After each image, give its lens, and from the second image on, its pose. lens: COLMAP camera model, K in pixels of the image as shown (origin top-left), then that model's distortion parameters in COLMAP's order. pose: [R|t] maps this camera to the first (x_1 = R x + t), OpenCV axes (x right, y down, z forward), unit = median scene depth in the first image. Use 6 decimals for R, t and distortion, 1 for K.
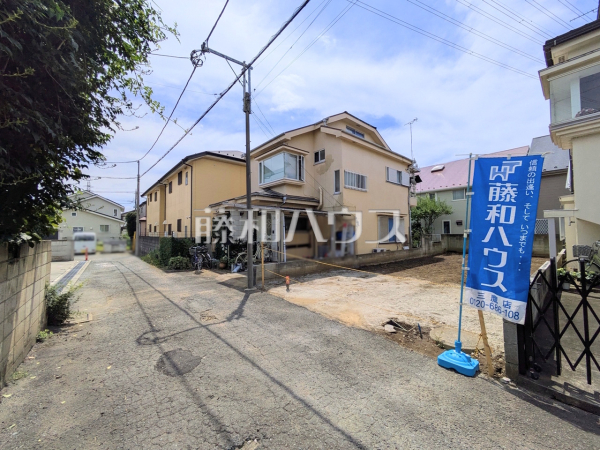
lens RADIAL K [[236.7, 0, 299.8], [0, 236.7, 223.4], [0, 0, 1]] dist [0.001919, 0.000905]
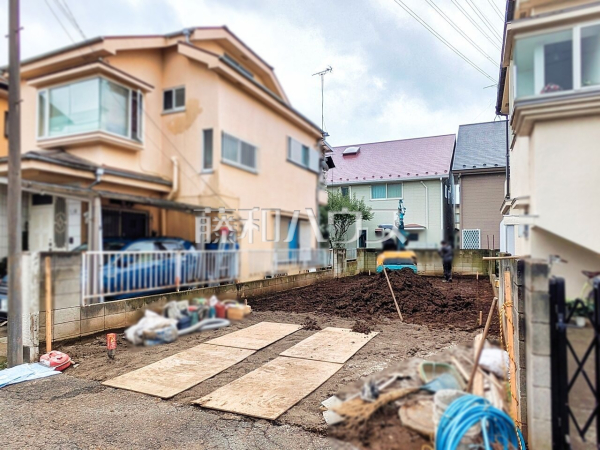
lens RADIAL K [[396.7, 0, 301.7], [0, 396.7, 236.3], [0, 0, 1]] dist [0.005762, -0.003841]
pose [[0.906826, 0.021197, 0.420973, -0.026351], [-0.026818, 0.999613, 0.007437, 0.008497], [-0.420652, -0.018034, 0.907043, 0.073662]]
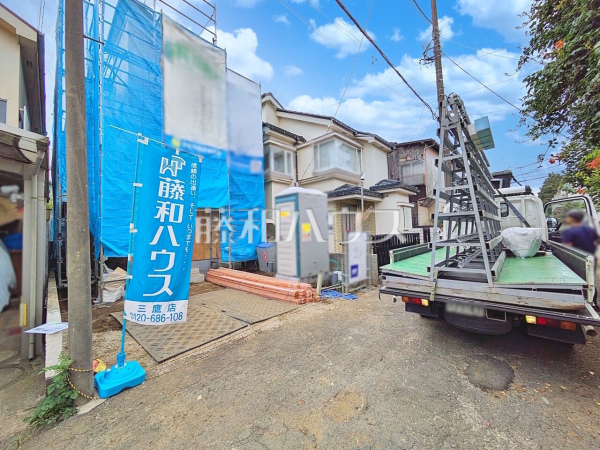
lens RADIAL K [[236.7, 0, 299.2], [0, 236.7, 222.0], [0, 0, 1]] dist [0.001919, 0.000905]
pose [[-0.100267, 0.058484, 0.993240, -0.335892], [-0.009041, 0.998176, -0.059688, 0.034245], [-0.994919, -0.014964, -0.099556, 0.452711]]
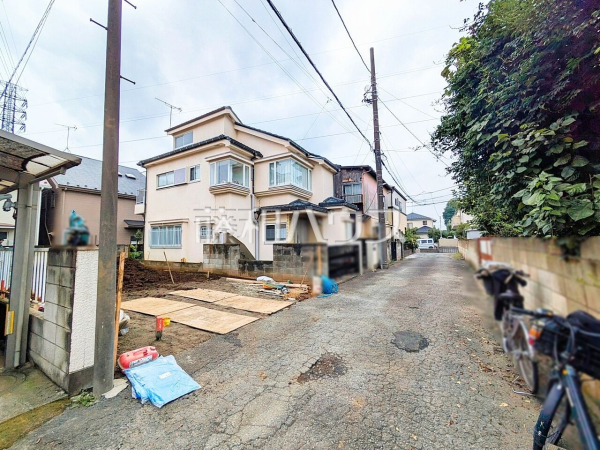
lens RADIAL K [[236.7, 0, 299.2], [0, 236.7, 223.9], [0, 0, 1]] dist [0.001919, 0.000905]
pose [[-0.339474, 0.081252, 0.937099, -0.395009], [-0.024266, 0.995174, -0.095077, 0.032861], [-0.940302, -0.055016, -0.335864, 0.516196]]
